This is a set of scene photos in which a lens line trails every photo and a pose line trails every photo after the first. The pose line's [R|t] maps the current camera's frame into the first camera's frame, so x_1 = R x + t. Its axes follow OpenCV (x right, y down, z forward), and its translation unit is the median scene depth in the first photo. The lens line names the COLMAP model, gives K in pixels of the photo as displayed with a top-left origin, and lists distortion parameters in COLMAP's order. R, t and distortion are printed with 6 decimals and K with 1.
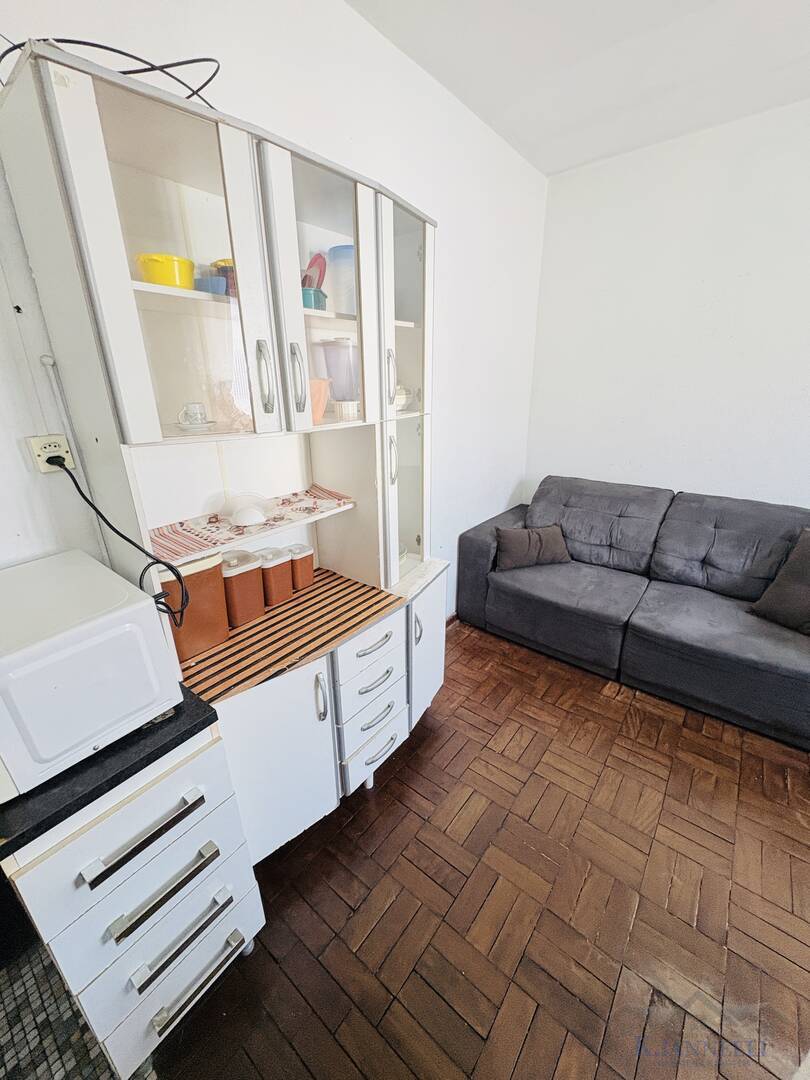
lens RADIAL K [[432.7, 0, 405.0], [0, 432.7, 540.0], [0, 0, 1]] dist [0.003801, 0.000390]
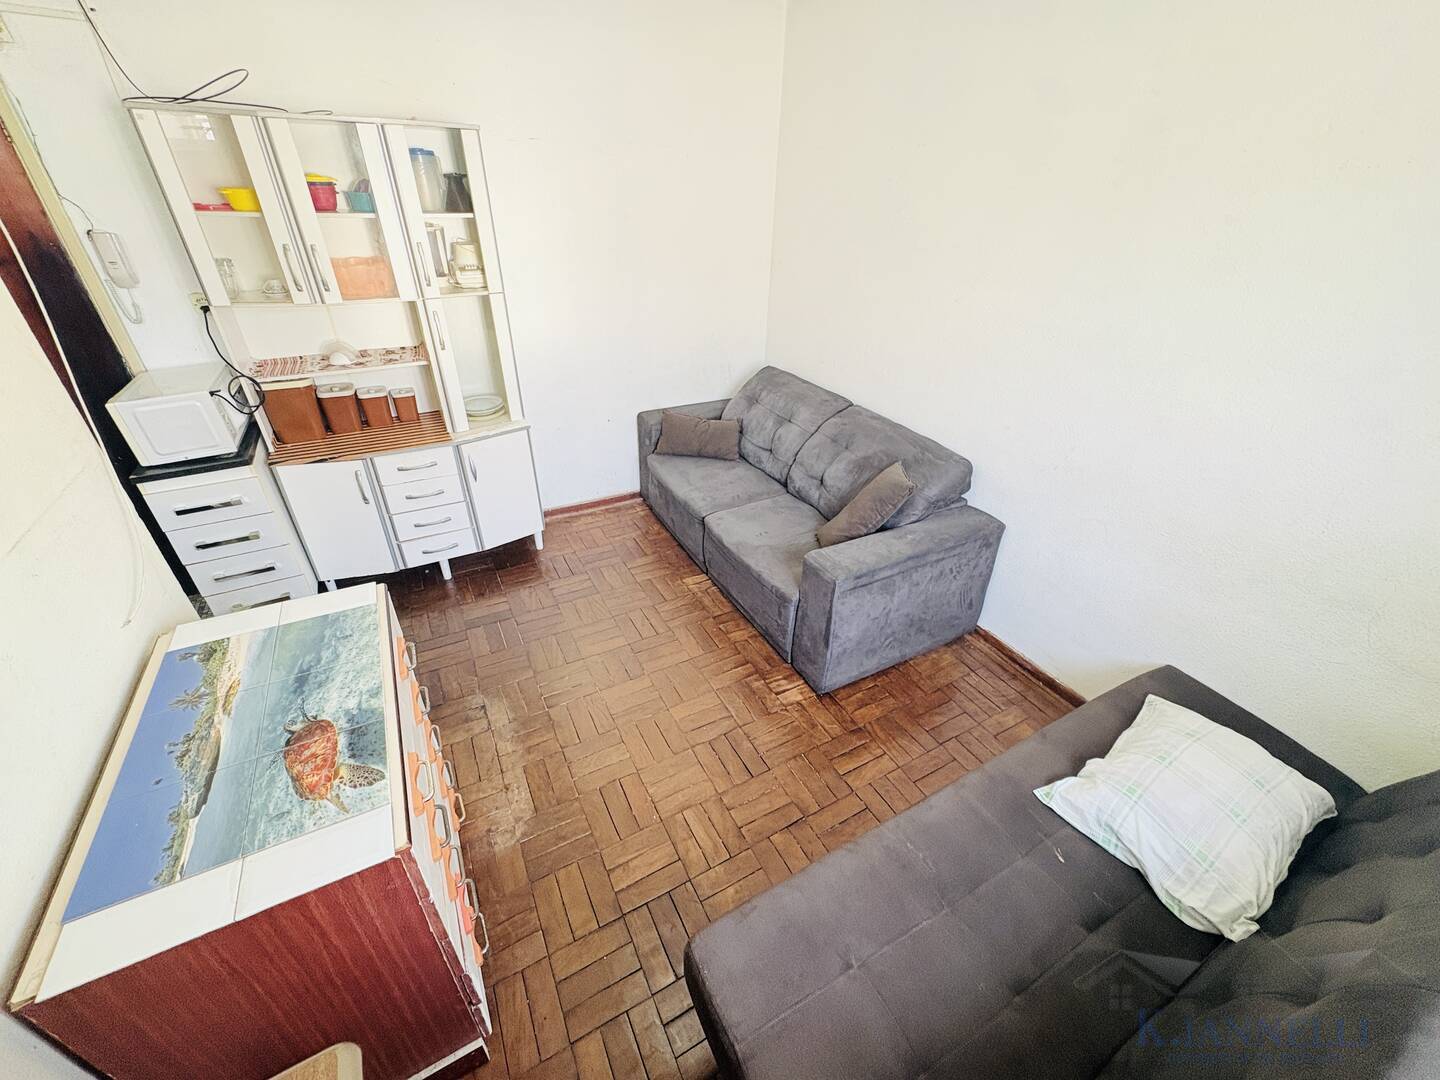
lens RADIAL K [[576.9, 0, 720.0], [0, 576.9, 540.0], [0, 0, 1]] dist [0.003801, 0.000390]
pose [[0.919616, 0.237214, -0.313106, 0.916402], [-0.169342, 0.958610, 0.228888, -0.077390], [0.354442, -0.157467, 0.921724, -0.254762]]
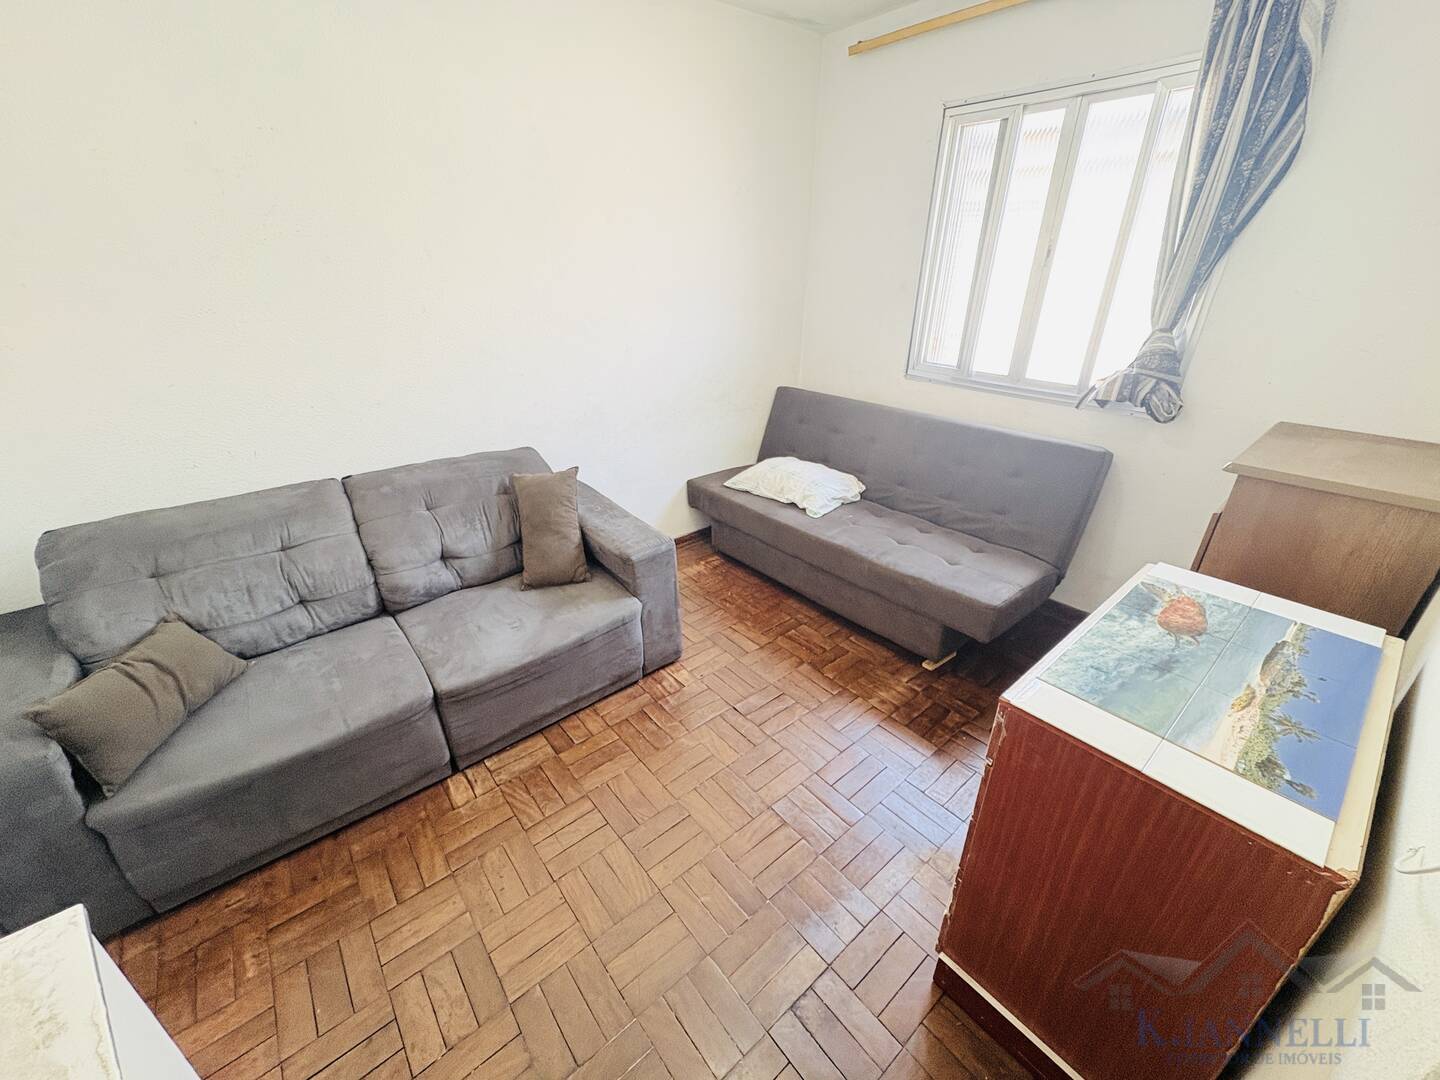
lens RADIAL K [[576.9, 0, 720.0], [0, 576.9, 540.0], [0, 0, 1]] dist [0.003801, 0.000390]
pose [[0.200412, -0.415966, 0.887022, -0.065582], [0.328423, 0.881528, 0.339186, -0.153353], [-0.923024, 0.223341, 0.313282, 0.263945]]
